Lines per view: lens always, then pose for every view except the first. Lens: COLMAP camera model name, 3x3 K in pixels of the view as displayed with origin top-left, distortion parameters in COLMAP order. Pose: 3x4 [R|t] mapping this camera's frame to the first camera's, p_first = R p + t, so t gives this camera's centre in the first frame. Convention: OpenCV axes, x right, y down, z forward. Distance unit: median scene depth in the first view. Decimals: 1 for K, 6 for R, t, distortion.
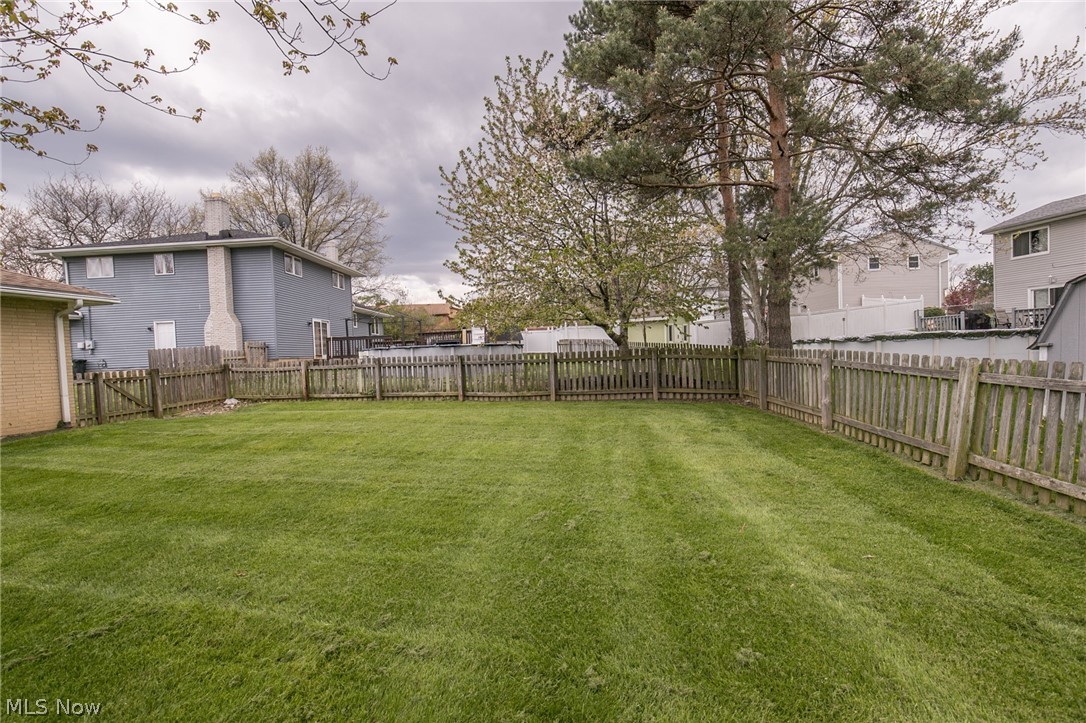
lens RADIAL K [[492.7, 0, 544.9], [0, 492.7, 369.0], [0, 0, 1]] dist [-0.014494, 0.003931]
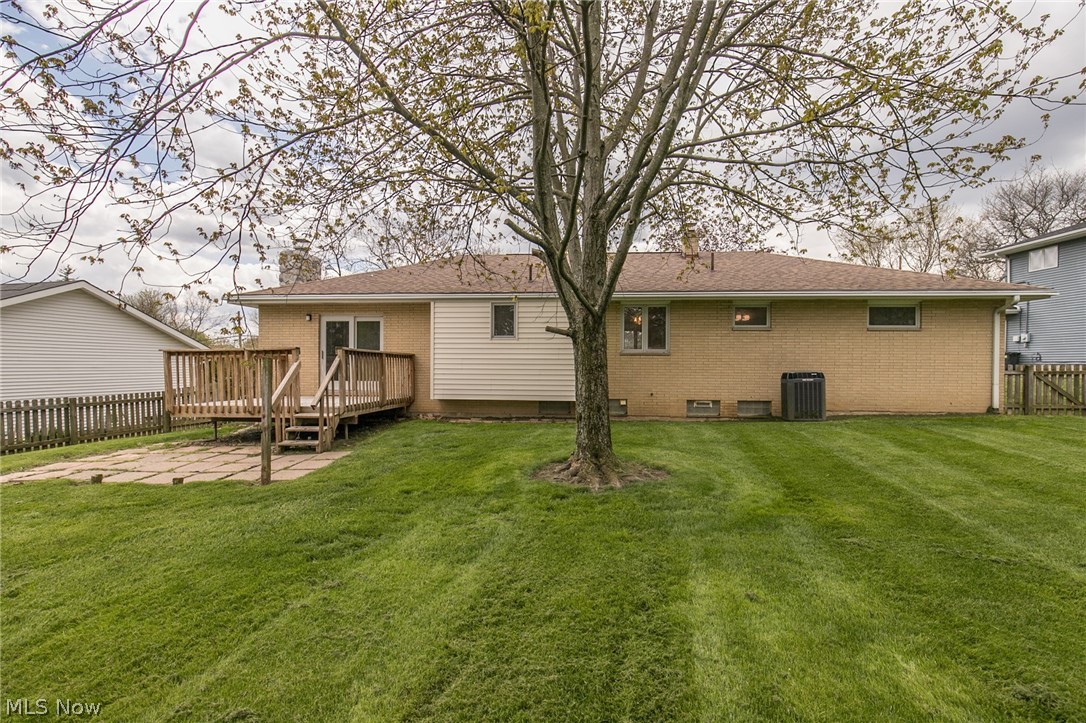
lens RADIAL K [[492.7, 0, 544.9], [0, 492.7, 369.0], [0, 0, 1]] dist [-0.014494, 0.003931]
pose [[0.041034, 0.054217, -0.997686, 0.075147], [-0.040791, 0.997785, 0.052545, 0.003773], [0.998325, 0.038540, 0.043155, -0.069710]]
